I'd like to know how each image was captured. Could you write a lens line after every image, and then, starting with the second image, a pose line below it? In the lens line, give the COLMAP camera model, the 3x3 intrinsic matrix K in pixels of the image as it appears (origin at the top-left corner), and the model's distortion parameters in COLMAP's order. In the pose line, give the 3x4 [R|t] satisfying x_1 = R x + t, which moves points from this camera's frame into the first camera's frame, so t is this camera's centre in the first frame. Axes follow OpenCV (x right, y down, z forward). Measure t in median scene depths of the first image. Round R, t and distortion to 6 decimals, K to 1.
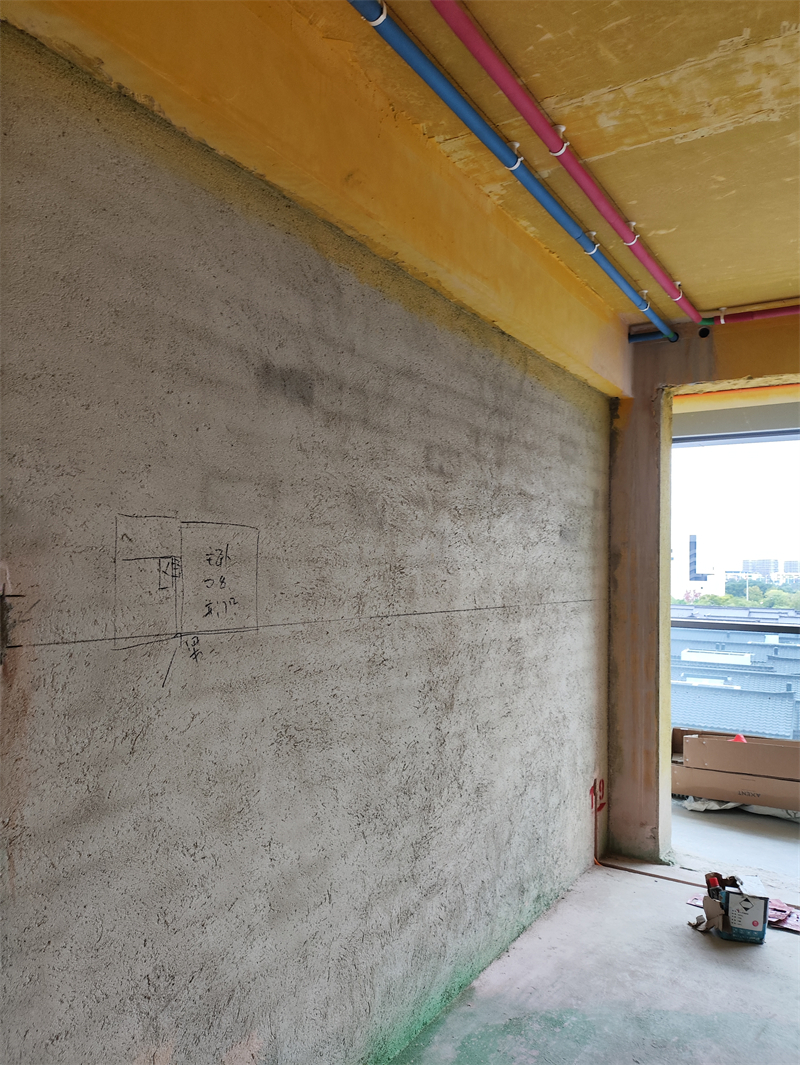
lens RADIAL K [[784.4, 0, 394.9], [0, 784.4, 536.8], [0, 0, 1]] dist [0.014282, -0.013456]
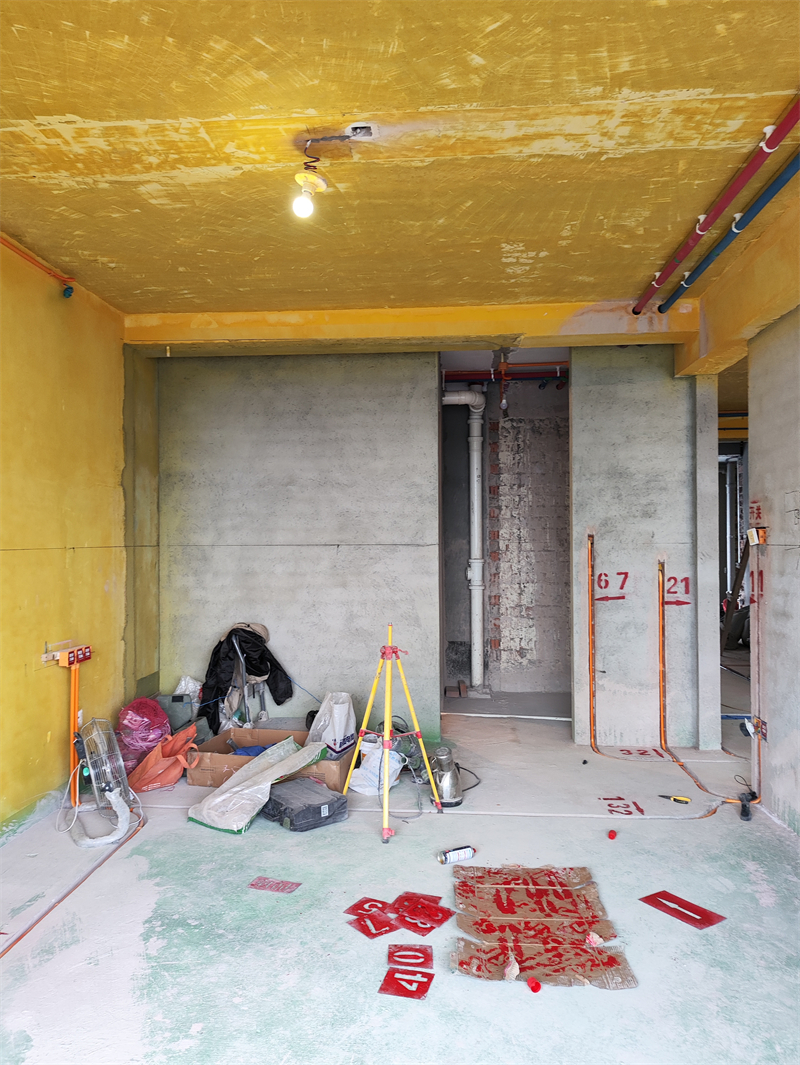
lens RADIAL K [[772.9, 0, 394.2], [0, 772.9, 534.3], [0, 0, 1]] dist [0.064735, -0.099139]
pose [[-0.882678, -0.014361, -0.469760, 0.871122], [0.008767, 0.998856, -0.047008, 0.094819], [0.469897, -0.045611, -0.881542, 1.218497]]
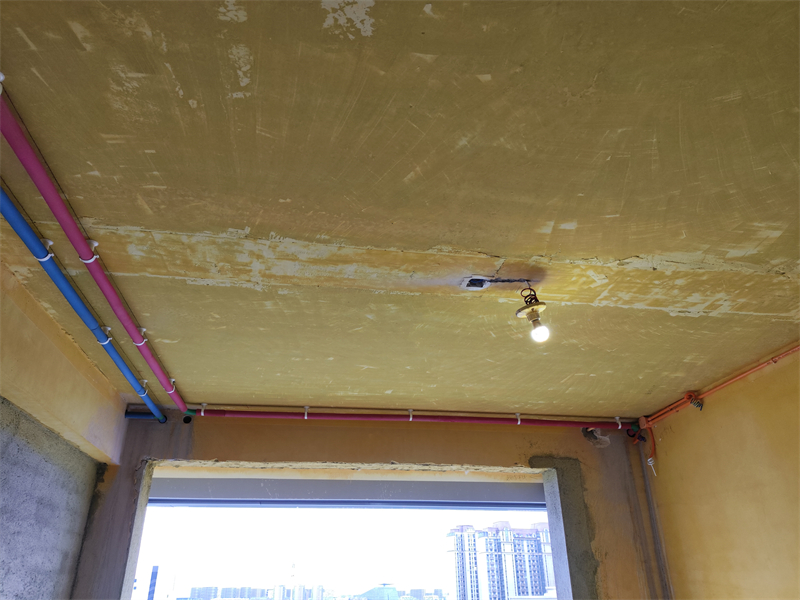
lens RADIAL K [[581.1, 0, 400.0], [0, 581.1, 300.0], [0, 0, 1]] dist [0.076224, -0.132799]
pose [[0.748489, 0.276773, 0.602628, 0.033114], [-0.003243, 0.910257, -0.414031, -0.055416], [-0.663139, 0.307944, 0.682215, 0.085697]]
